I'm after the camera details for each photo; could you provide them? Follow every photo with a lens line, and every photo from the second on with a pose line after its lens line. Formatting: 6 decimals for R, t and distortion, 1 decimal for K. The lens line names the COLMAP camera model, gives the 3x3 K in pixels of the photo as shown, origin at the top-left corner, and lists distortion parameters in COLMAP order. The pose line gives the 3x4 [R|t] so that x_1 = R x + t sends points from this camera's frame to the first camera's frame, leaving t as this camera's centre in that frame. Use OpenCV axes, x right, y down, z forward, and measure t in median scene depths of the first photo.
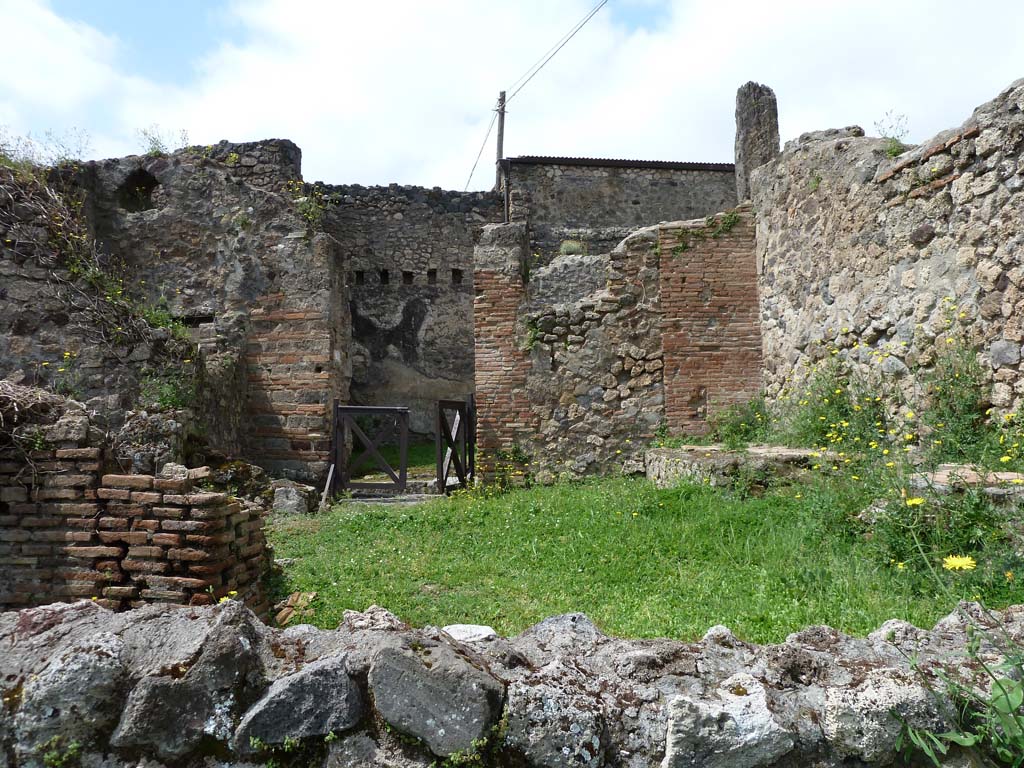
lens RADIAL K [[770.8, 0, 511.8], [0, 770.8, 382.5], [0, 0, 1]] dist [-0.036513, 0.009248]
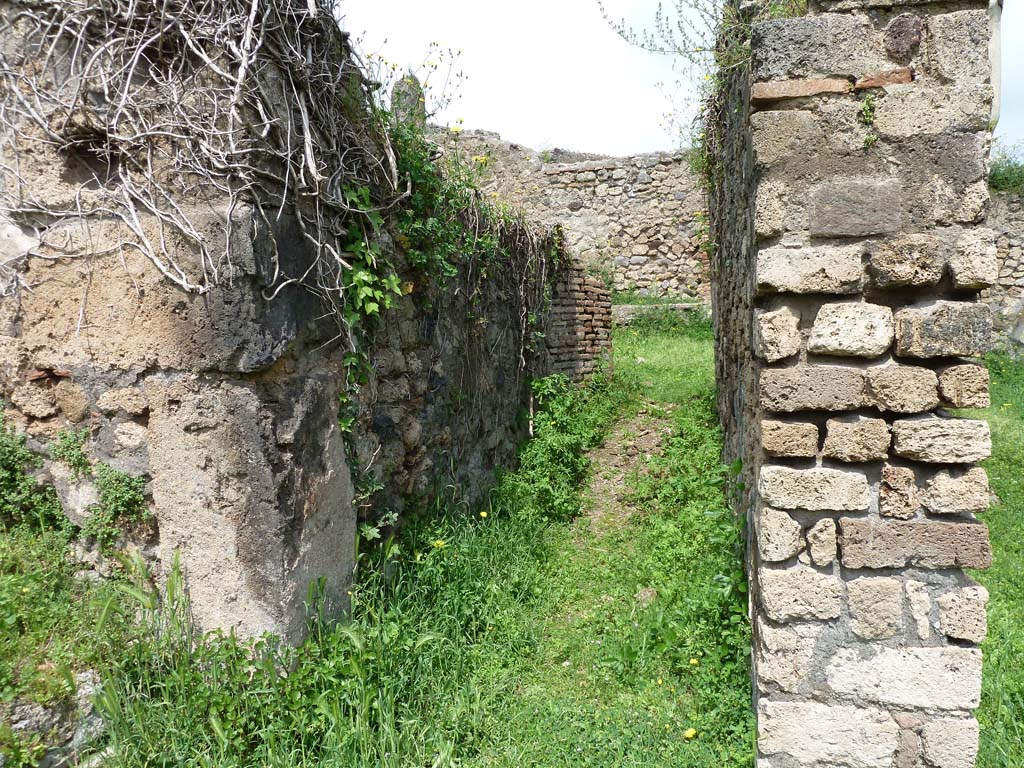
lens RADIAL K [[770.8, 0, 513.1], [0, 770.8, 382.2], [0, 0, 1]] dist [-0.036513, 0.009248]
pose [[0.421044, -0.053055, 0.905487, -1.781651], [-0.028625, 0.997013, 0.071728, 0.182611], [-0.906588, -0.056120, 0.418268, 0.231496]]
